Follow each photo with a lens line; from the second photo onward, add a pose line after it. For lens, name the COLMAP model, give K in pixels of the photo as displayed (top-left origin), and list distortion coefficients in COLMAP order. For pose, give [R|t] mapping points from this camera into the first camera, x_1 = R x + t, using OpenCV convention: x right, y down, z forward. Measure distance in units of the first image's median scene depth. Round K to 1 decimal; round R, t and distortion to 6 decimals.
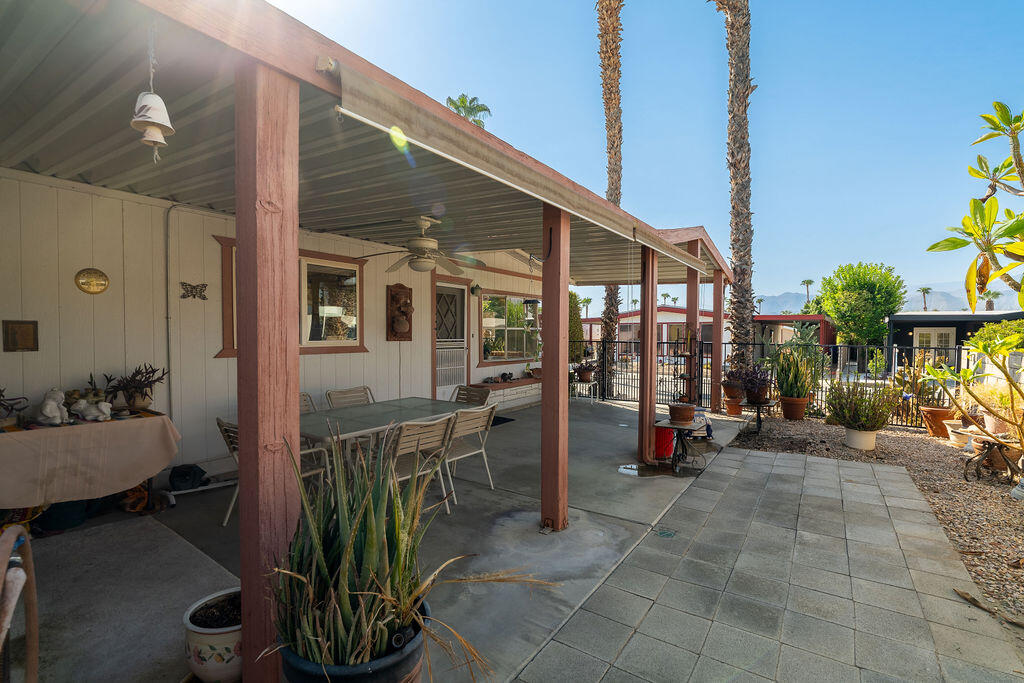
lens RADIAL K [[466.4, 0, 516.0], [0, 466.4, 345.0], [0, 0, 1]] dist [-0.004630, -0.000924]
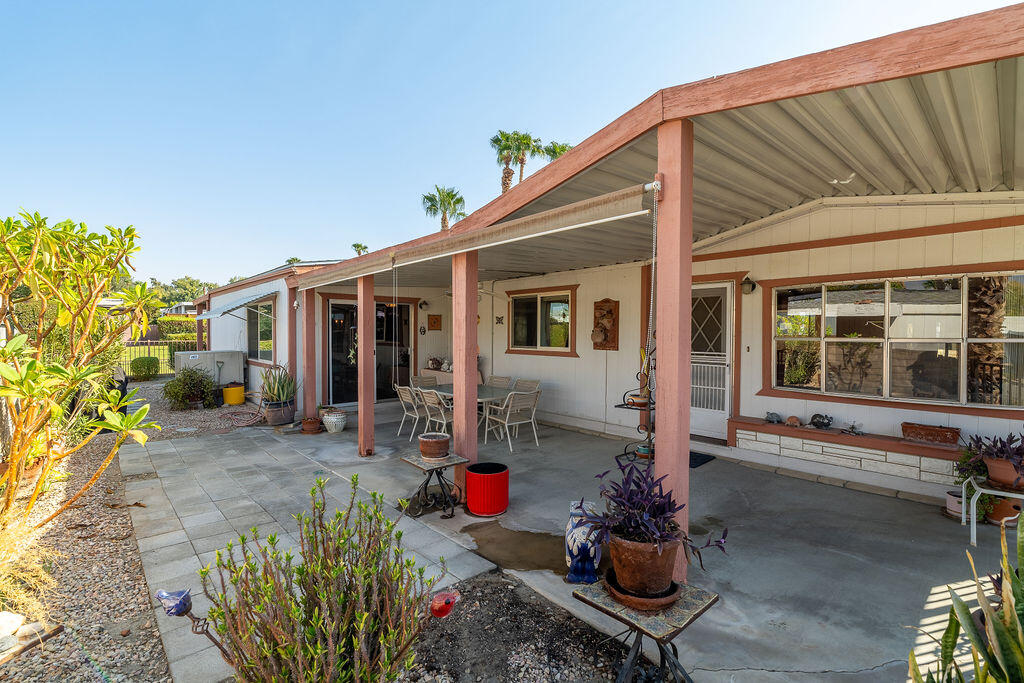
lens RADIAL K [[466.4, 0, 506.4], [0, 466.4, 337.9], [0, 0, 1]] dist [-0.004630, -0.000924]
pose [[-0.244786, 0.006605, -0.969555, 0.702932], [-0.031793, 0.999384, 0.014835, -0.037276], [0.969056, 0.034457, -0.244426, 0.827224]]
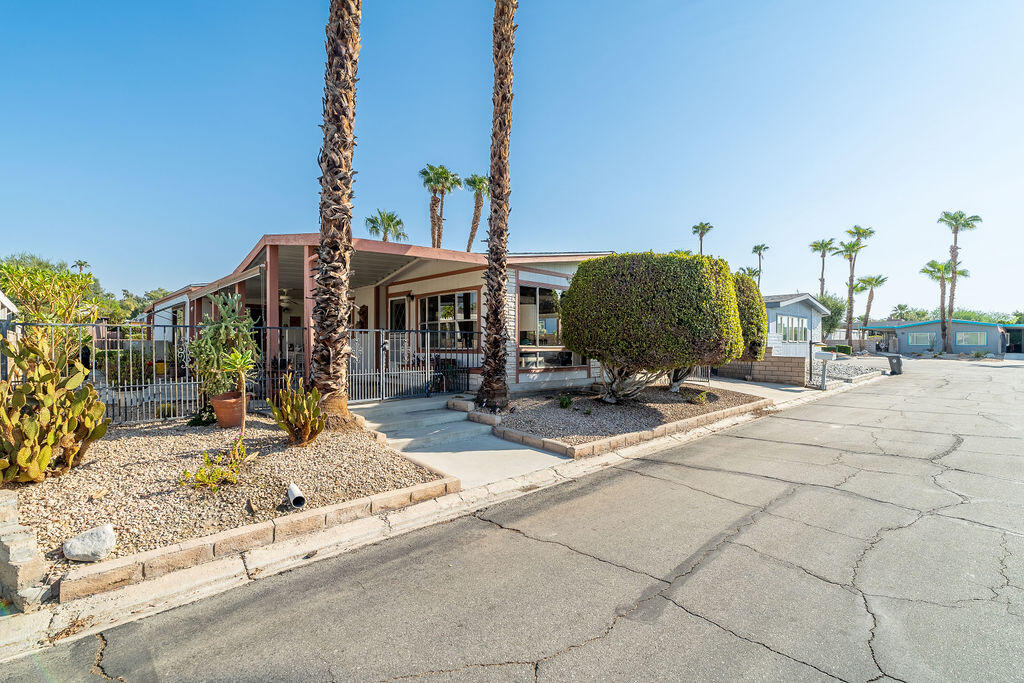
lens RADIAL K [[466.4, 0, 515.0], [0, 466.4, 344.4], [0, 0, 1]] dist [-0.004630, -0.000924]
pose [[-0.196971, -0.002527, -0.980406, 1.266857], [-0.026014, 0.999658, 0.002650, 0.013485], [0.980064, 0.026026, -0.196969, 1.624453]]
